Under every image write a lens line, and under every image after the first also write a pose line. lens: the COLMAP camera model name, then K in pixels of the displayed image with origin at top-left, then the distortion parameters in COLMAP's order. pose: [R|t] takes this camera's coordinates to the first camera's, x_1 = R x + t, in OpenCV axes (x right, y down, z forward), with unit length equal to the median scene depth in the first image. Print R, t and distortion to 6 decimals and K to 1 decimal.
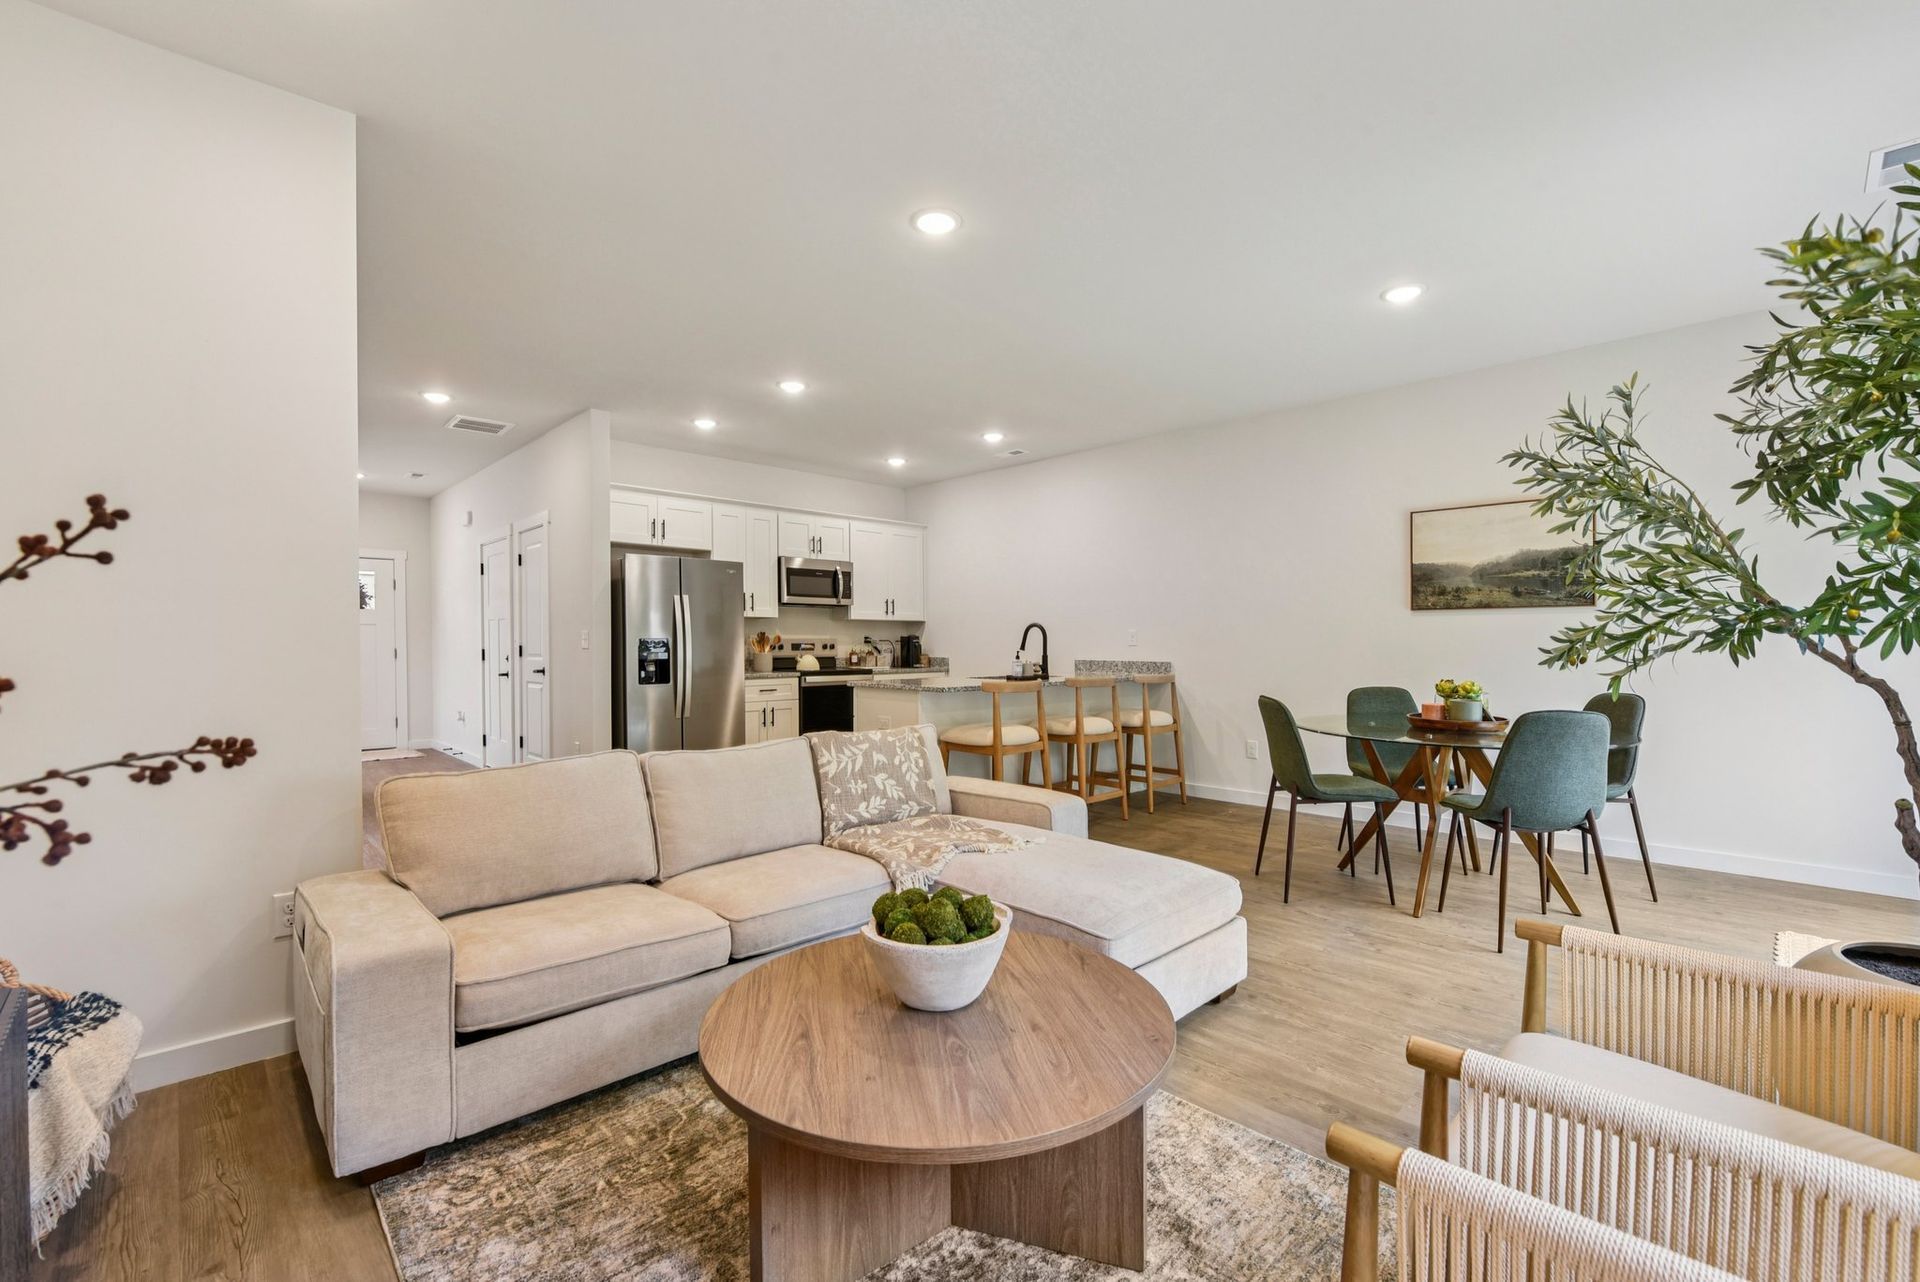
lens RADIAL K [[808.6, 0, 940.6], [0, 808.6, 640.5], [0, 0, 1]] dist [-0.001290, -0.000269]
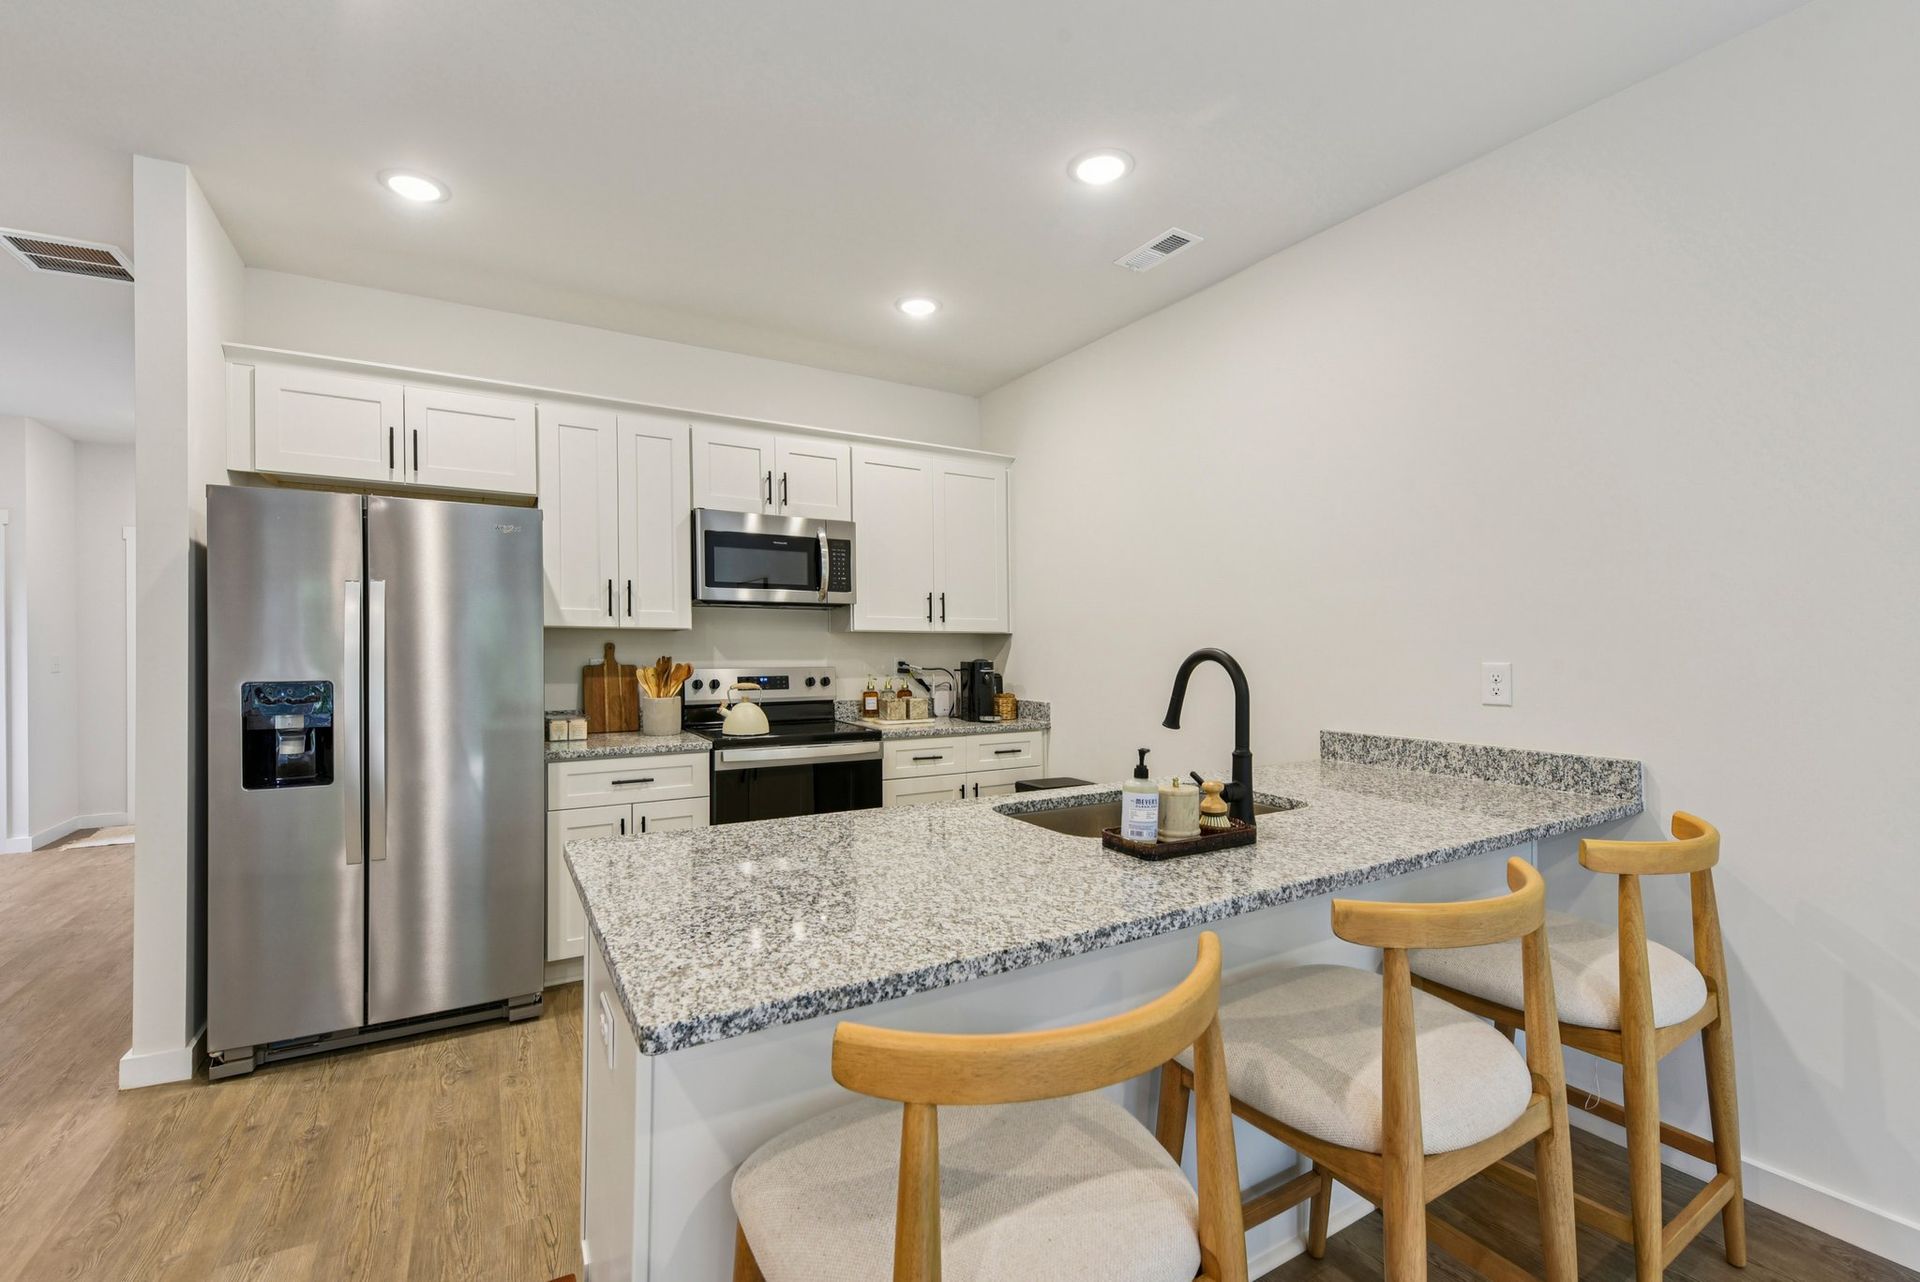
lens RADIAL K [[808.6, 0, 940.6], [0, 808.6, 640.5], [0, 0, 1]] dist [-0.001290, -0.000269]
pose [[0.973164, 0.002074, -0.230104, 0.070496], [-0.003696, 0.999971, -0.006618, -0.018020], [0.230083, 0.007291, 0.973144, 0.539019]]
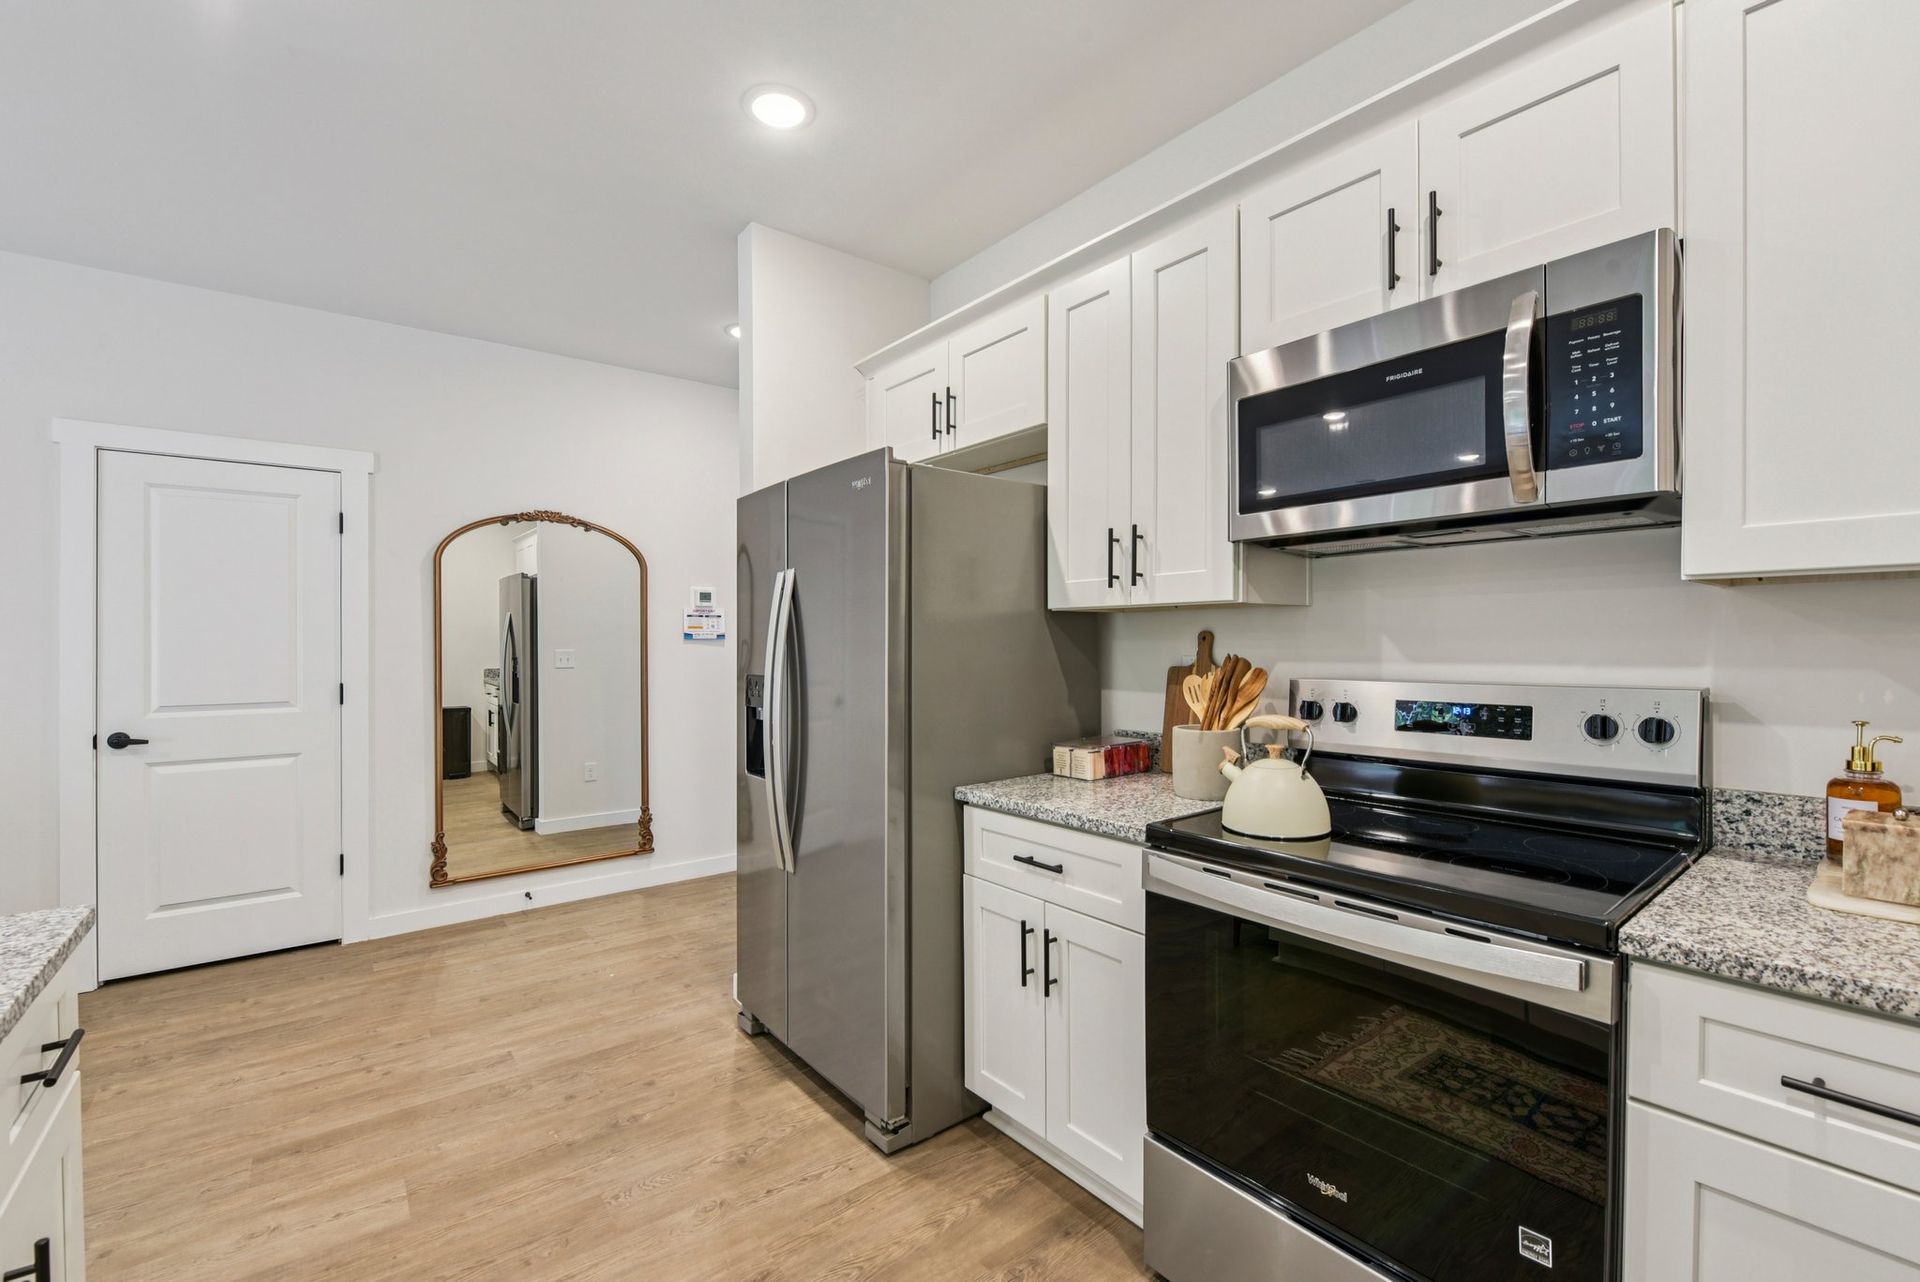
lens RADIAL K [[814.8, 0, 969.4], [0, 814.8, 642.0], [0, 0, 1]] dist [0.000960, -0.006626]
pose [[-0.075573, 0.005685, -0.997124, 0.071398], [0.012166, 0.999915, 0.004778, -0.017169], [0.997066, -0.011770, -0.075636, 0.935129]]
